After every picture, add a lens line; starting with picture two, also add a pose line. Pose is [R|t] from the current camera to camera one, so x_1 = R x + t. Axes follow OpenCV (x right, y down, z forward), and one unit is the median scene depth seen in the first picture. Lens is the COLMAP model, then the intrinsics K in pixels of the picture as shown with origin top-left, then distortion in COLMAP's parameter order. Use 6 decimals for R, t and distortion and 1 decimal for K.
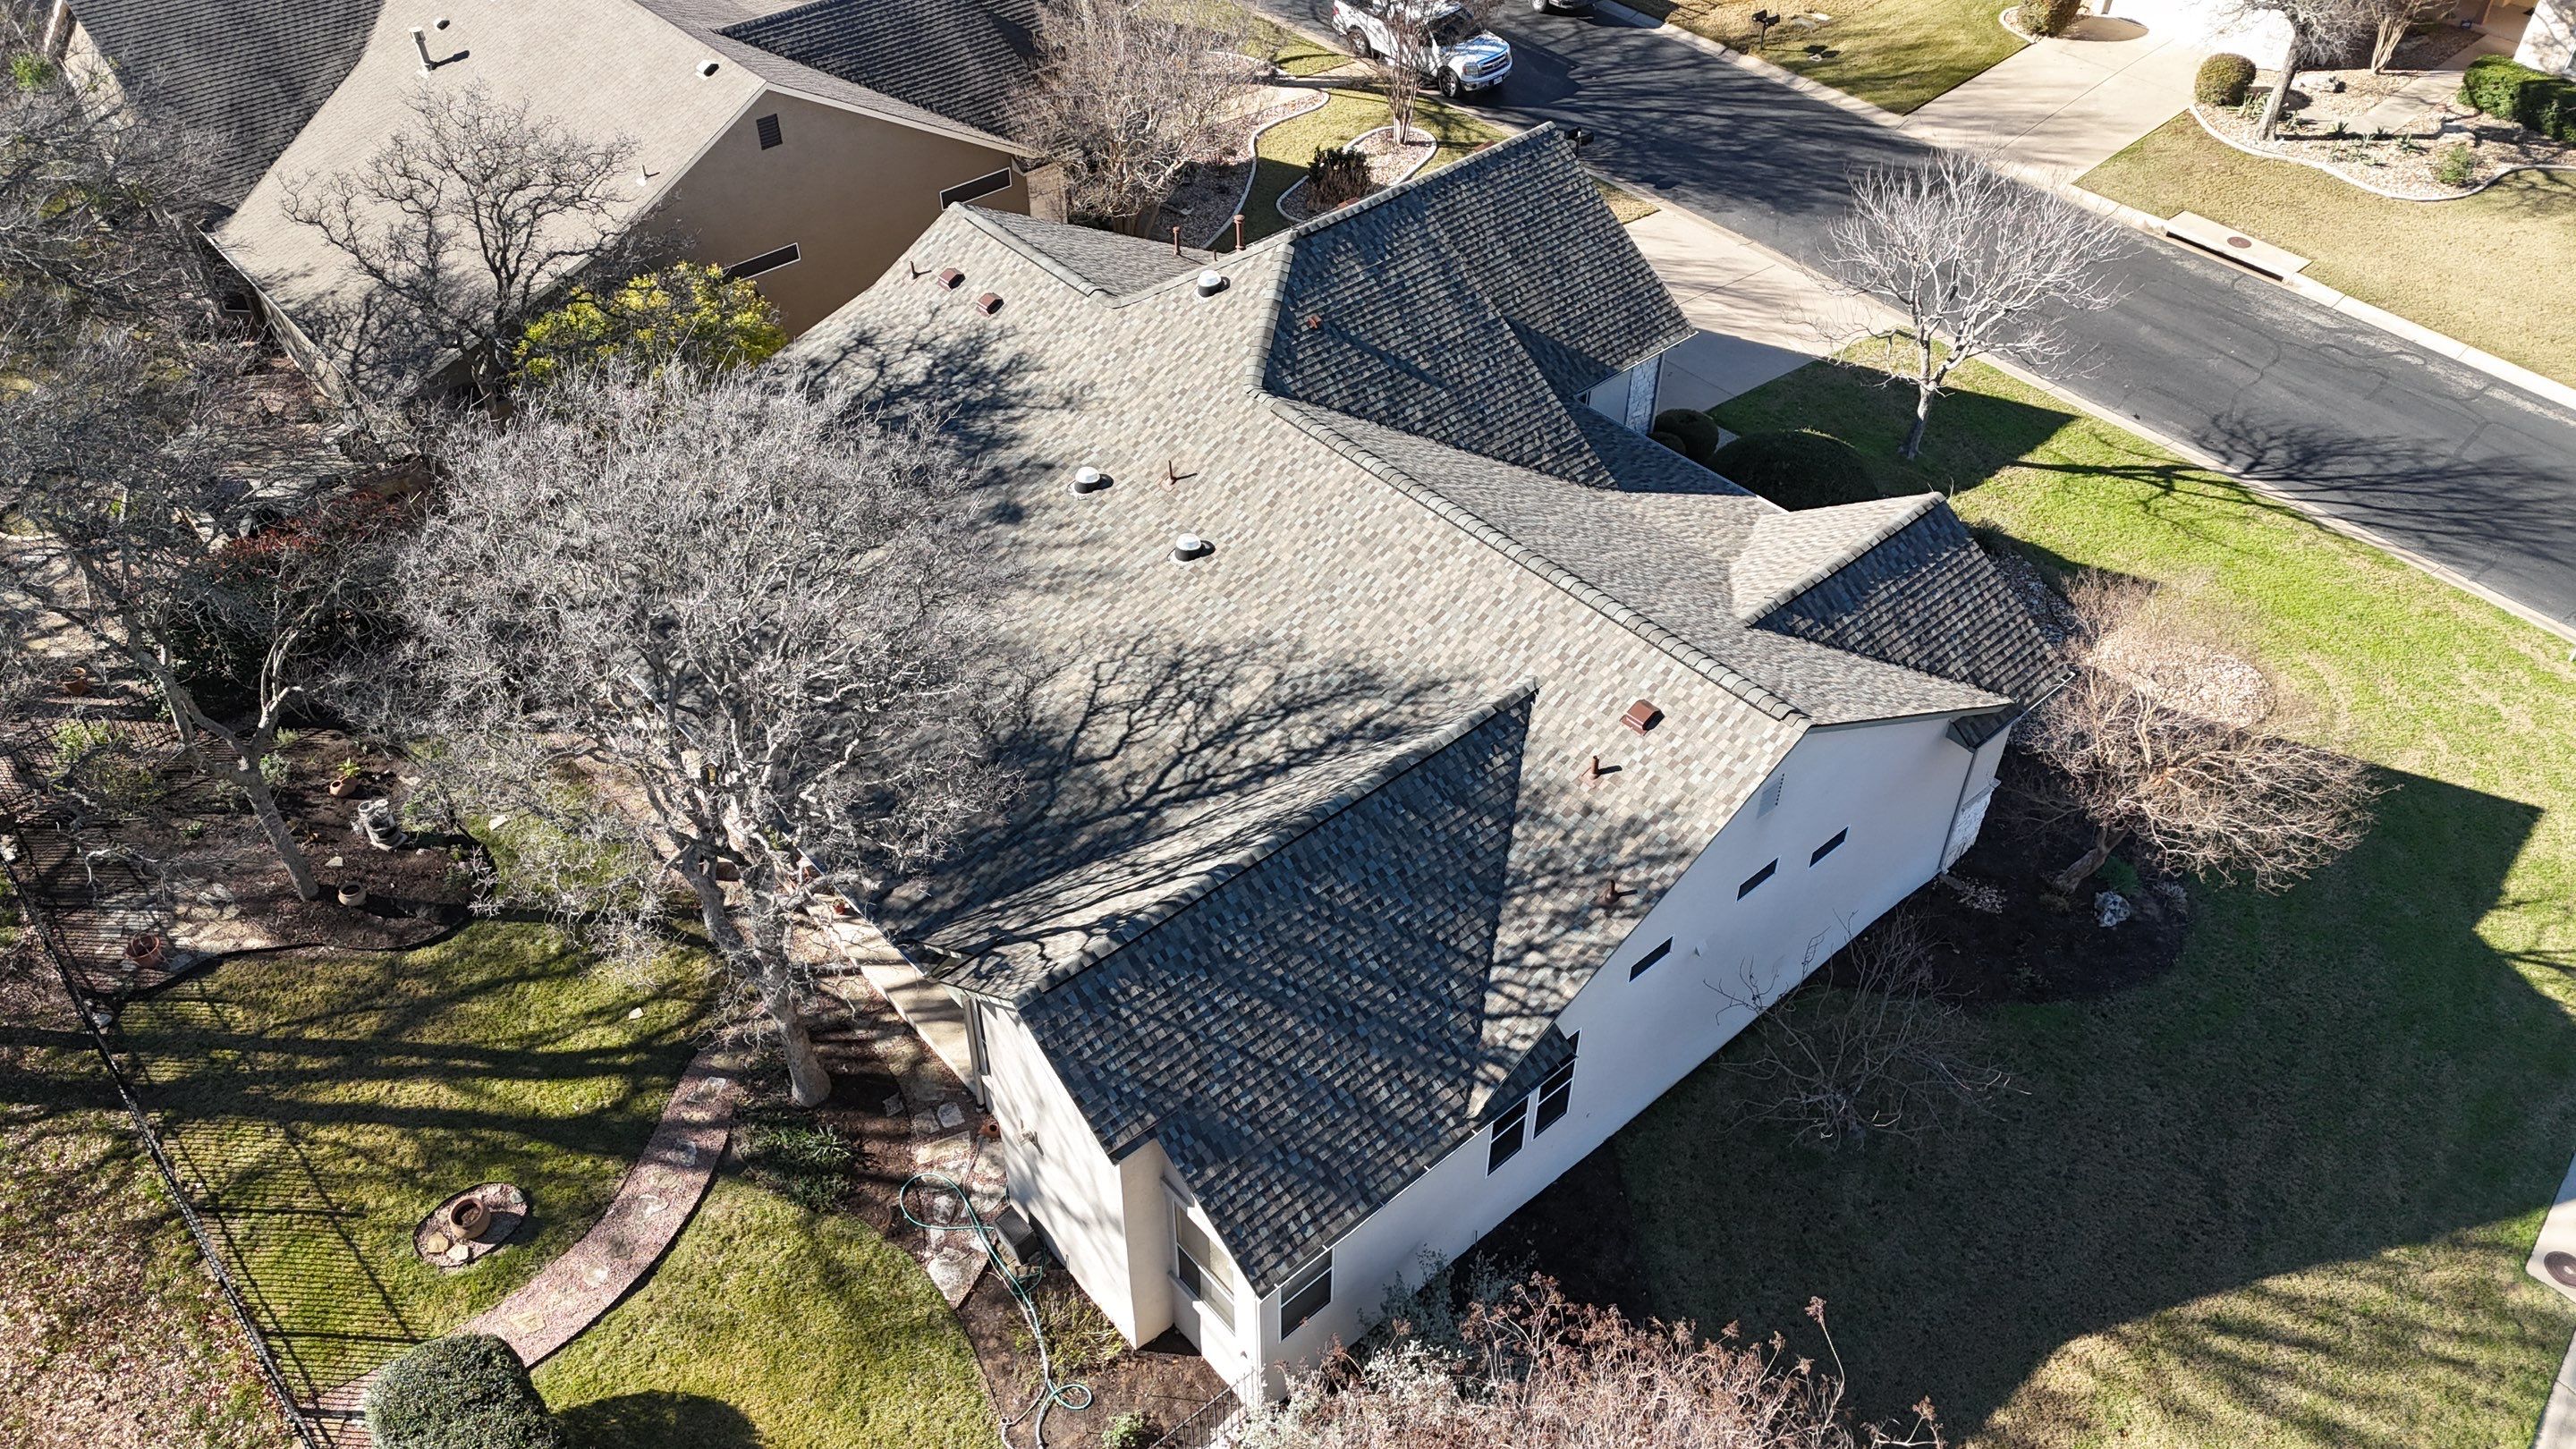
lens RADIAL K [[1890.1, 0, 1297.3], [0, 1890.1, 725.5], [0, 0, 1]] dist [0.062422, -0.035737]
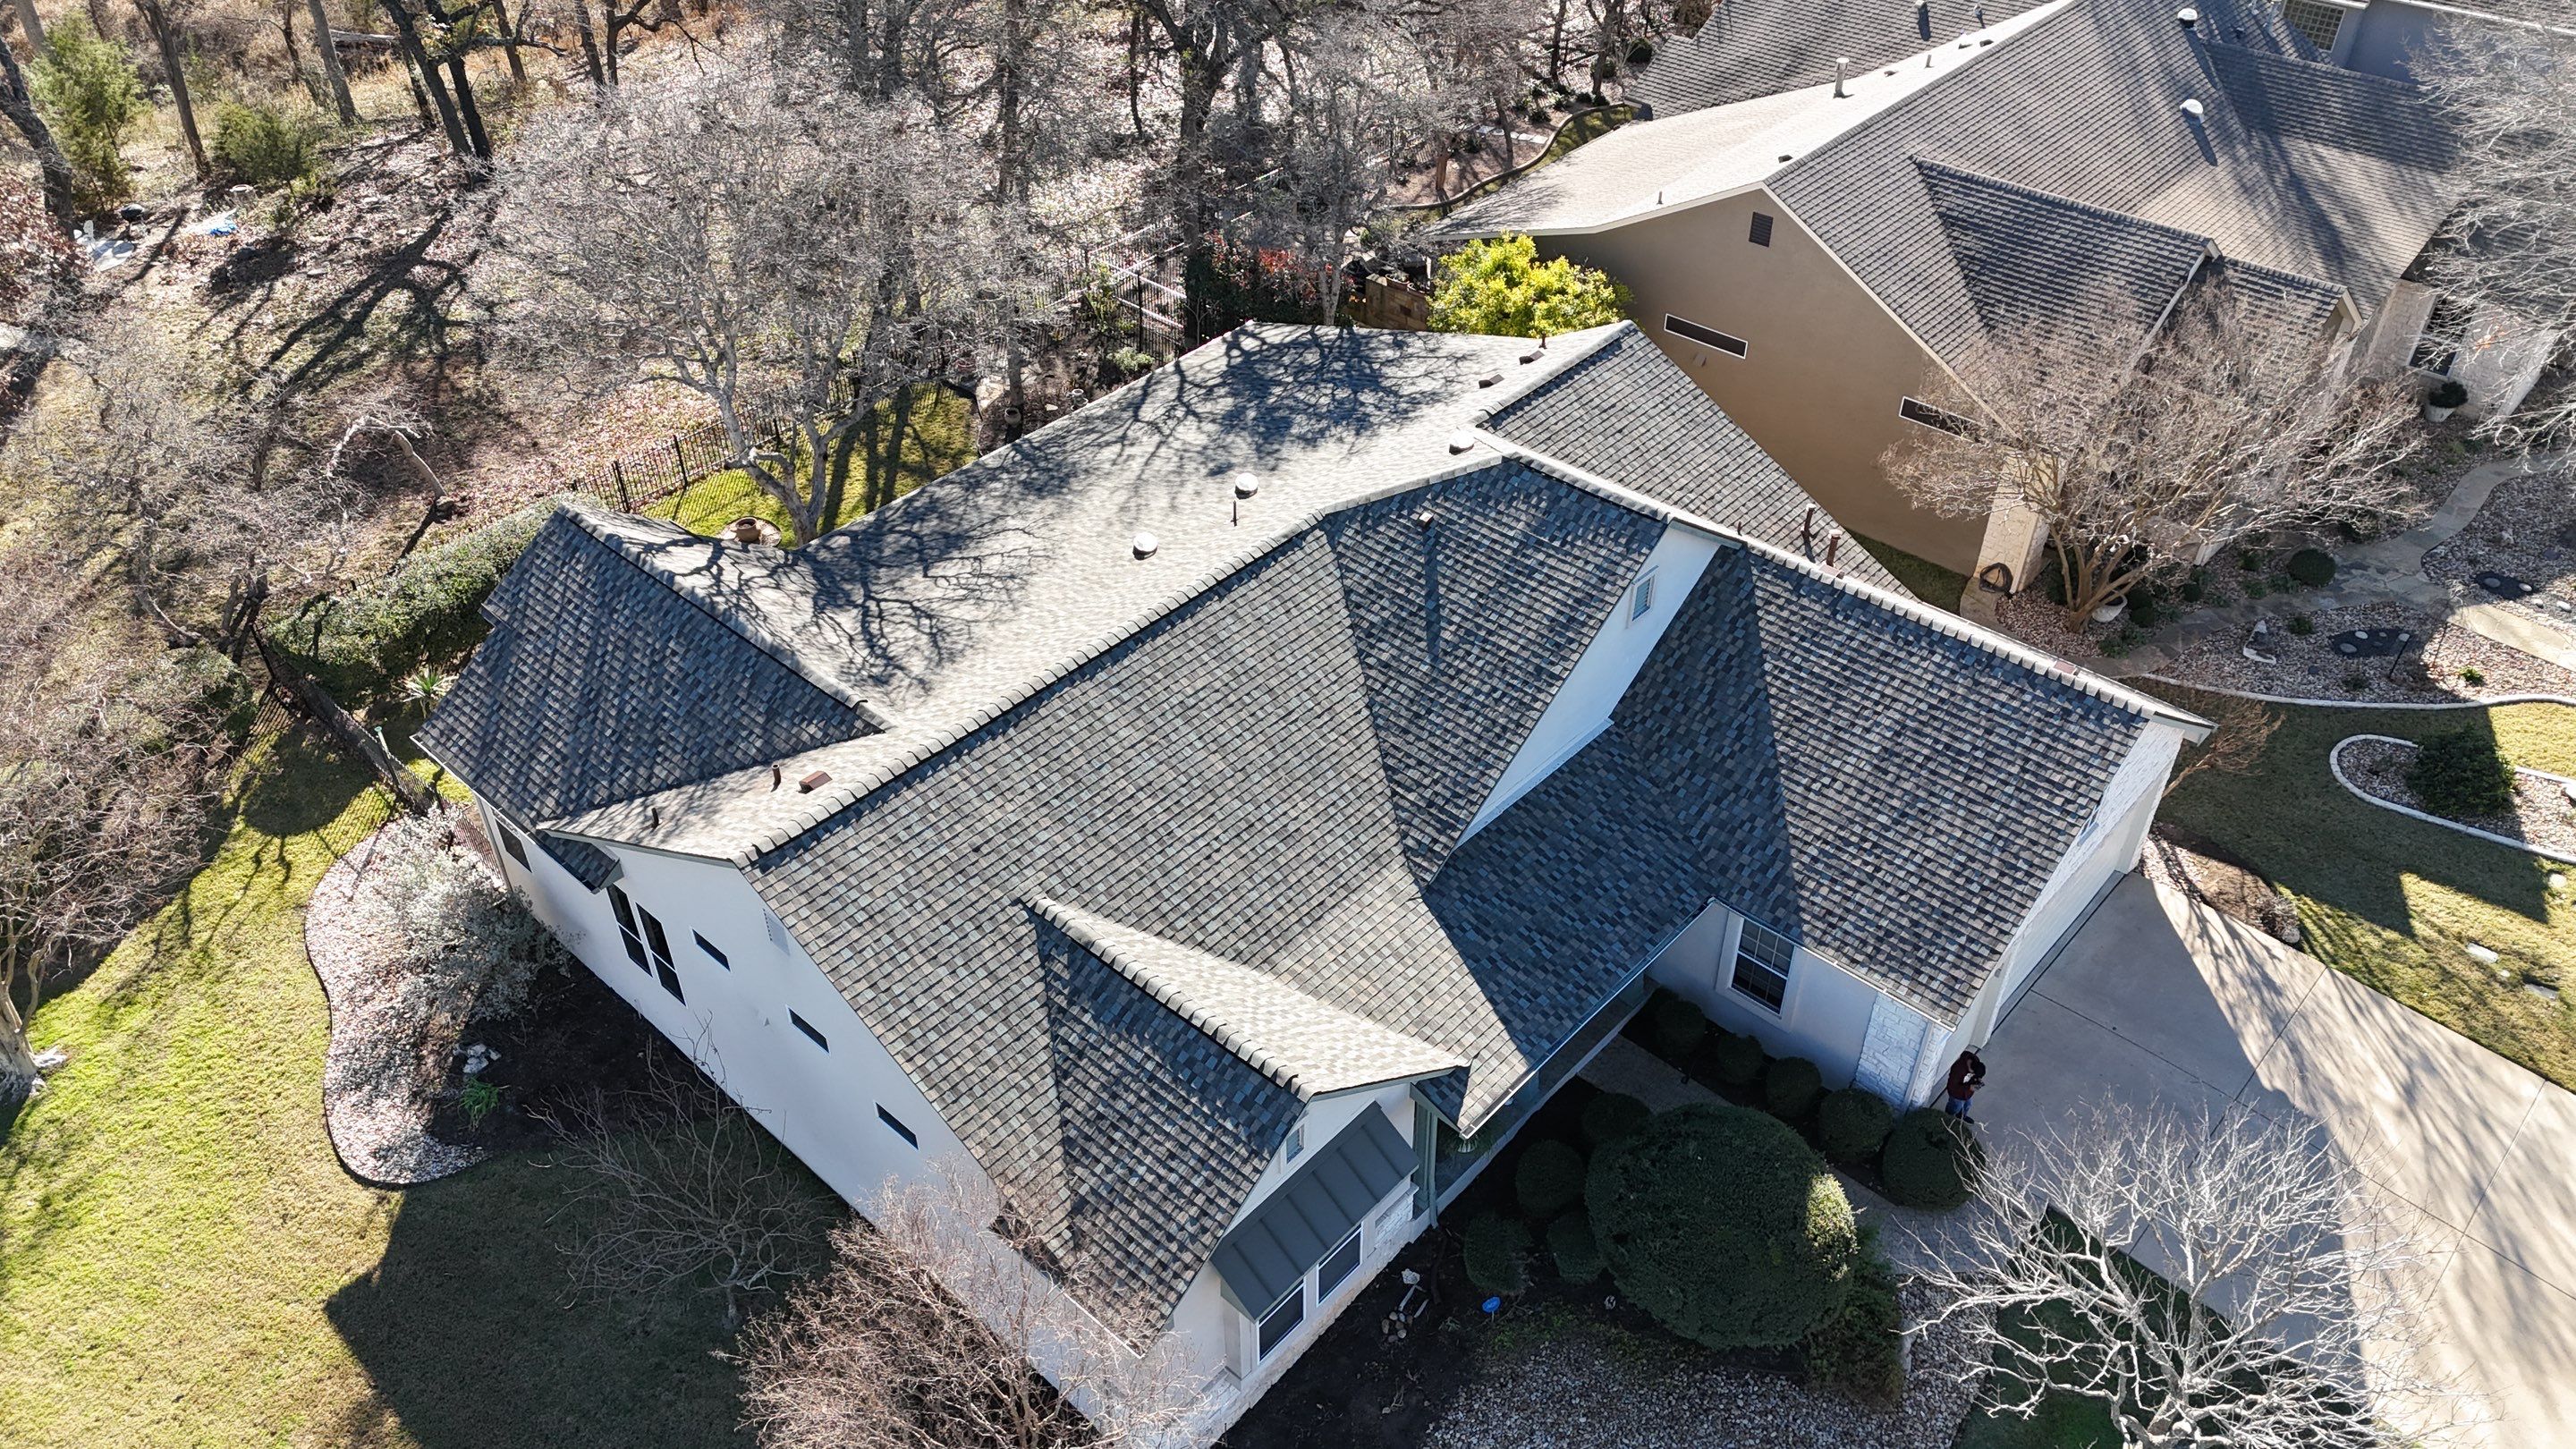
lens RADIAL K [[1890.1, 0, 1288.6], [0, 1890.1, 731.2], [0, 0, 1]] dist [0.062422, -0.035737]
pose [[0.108814, 0.624011, -0.773802, 0.909364], [-0.653255, 0.631629, 0.417496, -0.569055], [0.749278, 0.460061, 0.476368, 0.646191]]
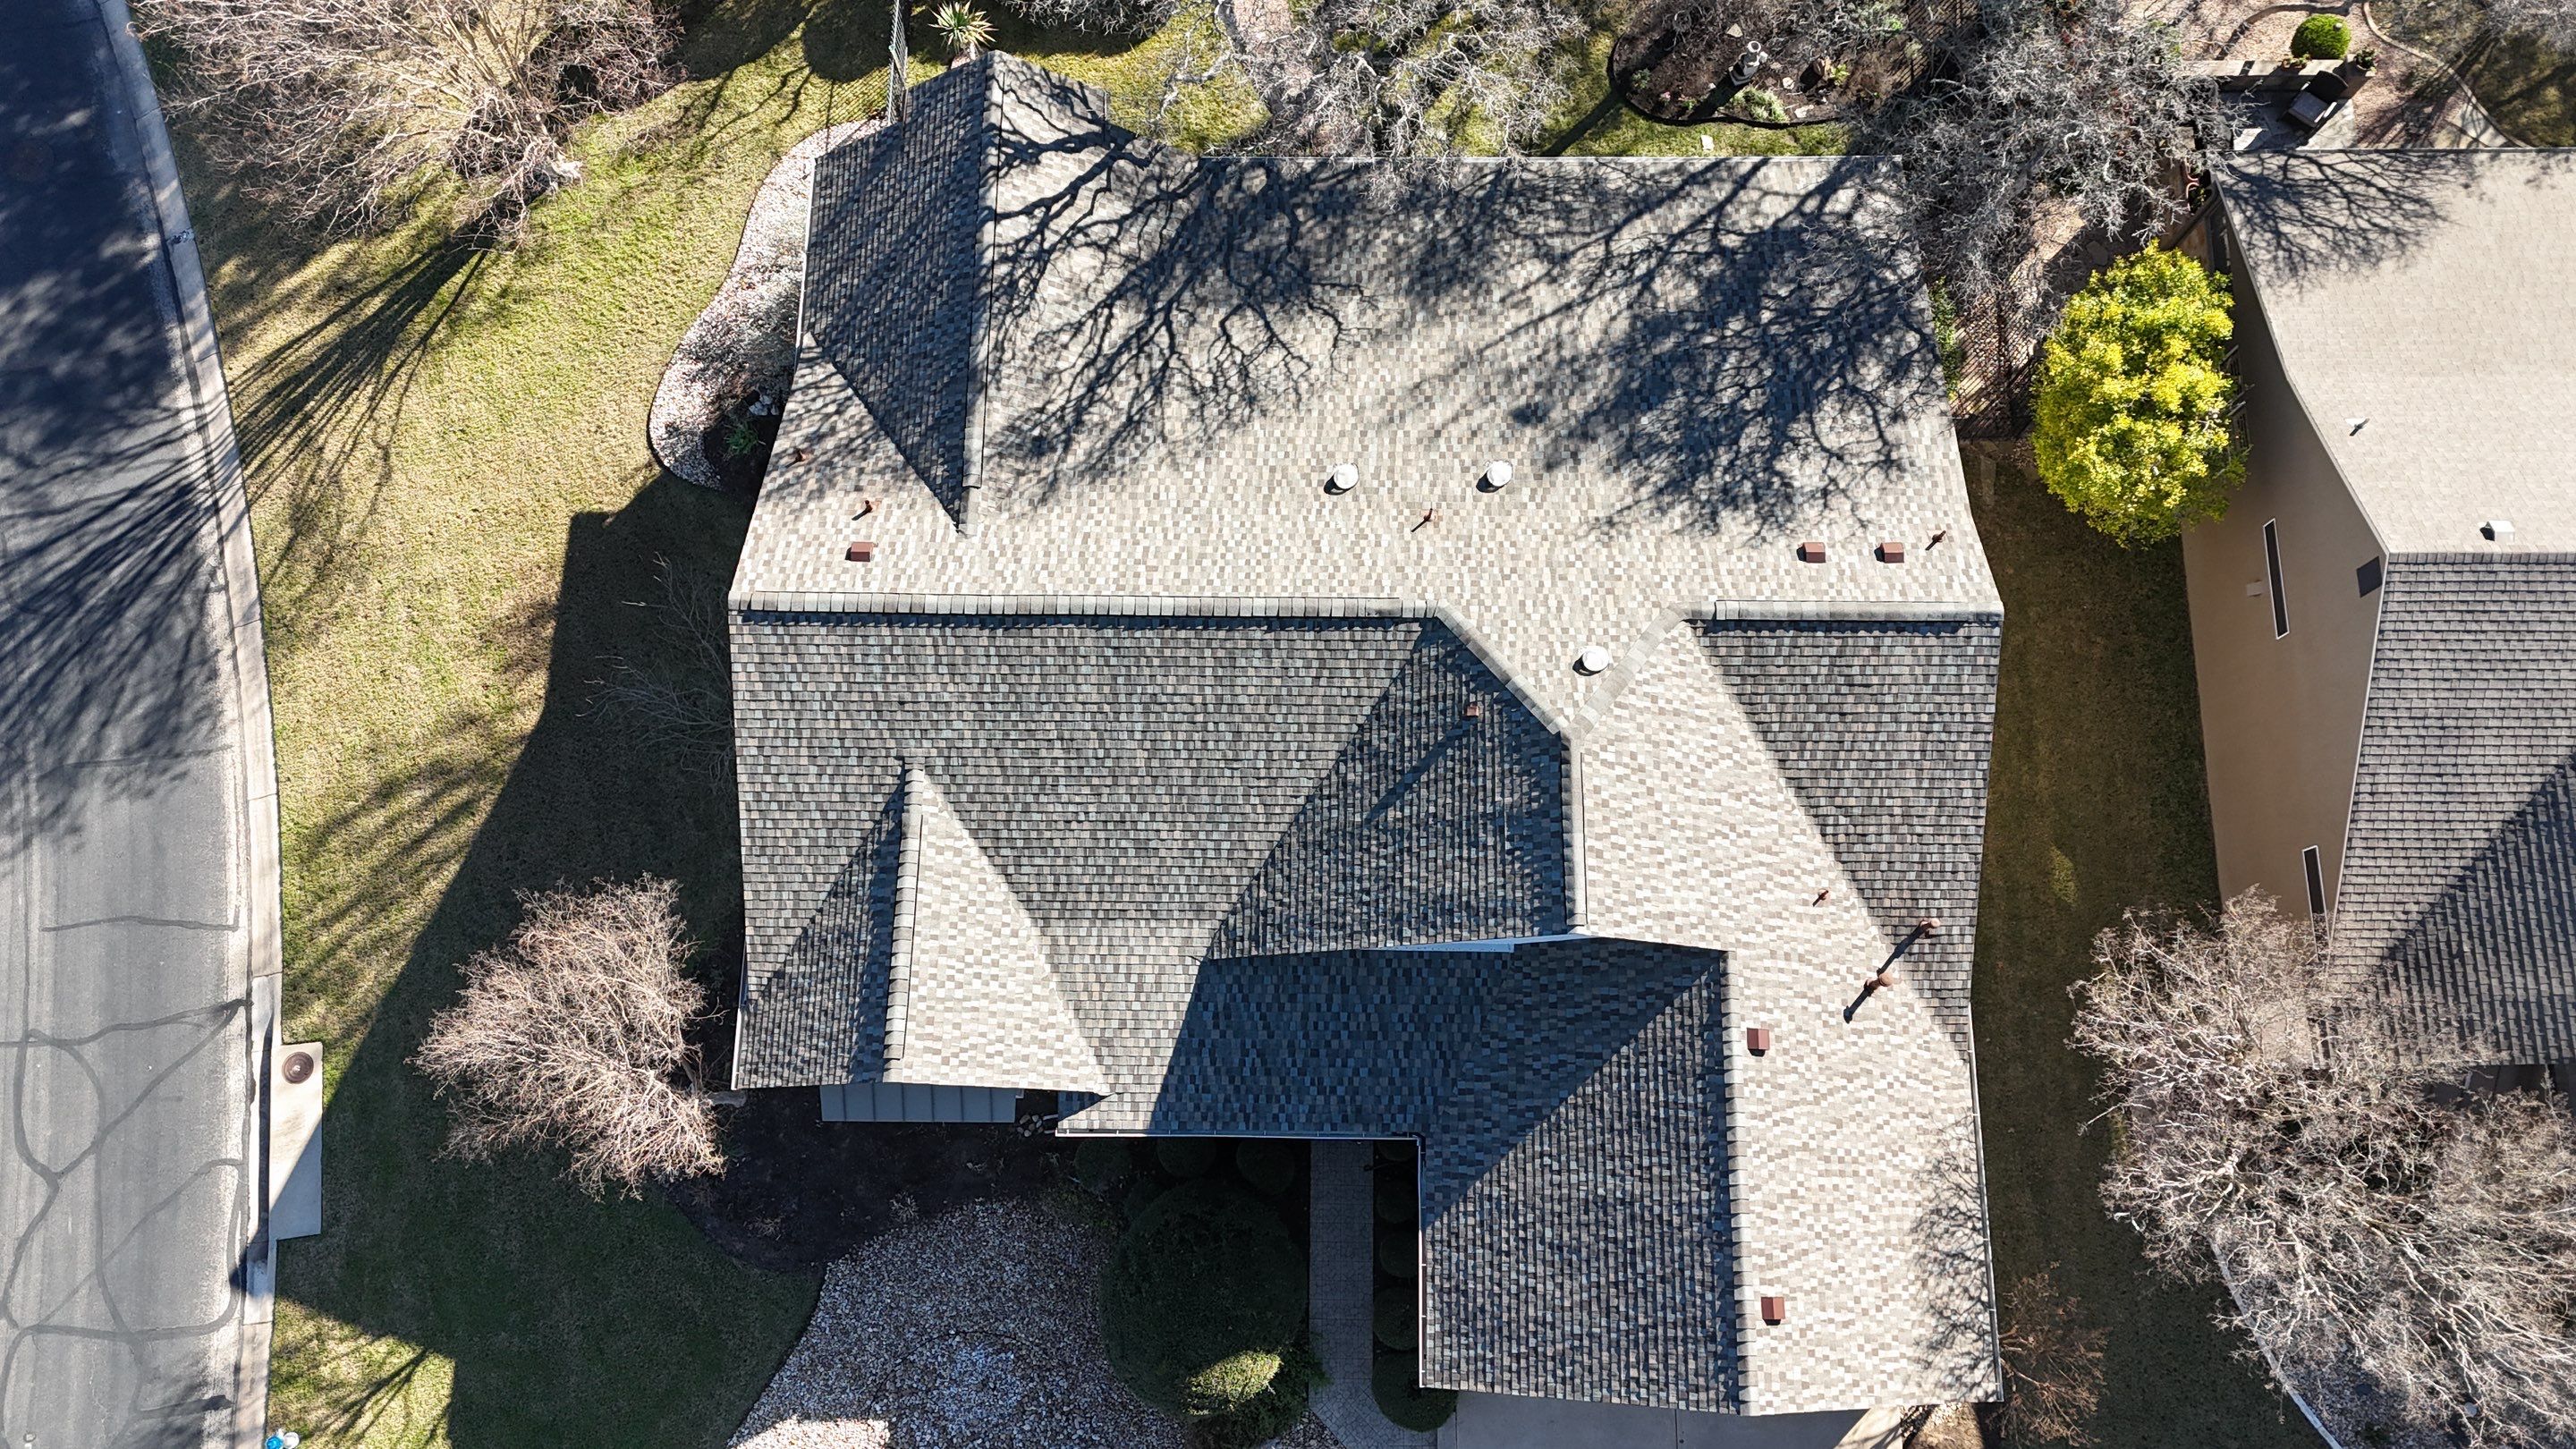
lens RADIAL K [[1890.1, 0, 1306.0], [0, 1890.1, 713.5], [0, 0, 1]] dist [0.062422, -0.035737]
pose [[-0.670382, 0.721314, -0.174054, 0.256643], [-0.479200, -0.241766, 0.843751, -1.090437], [0.566529, 0.649042, 0.507729, 0.575903]]
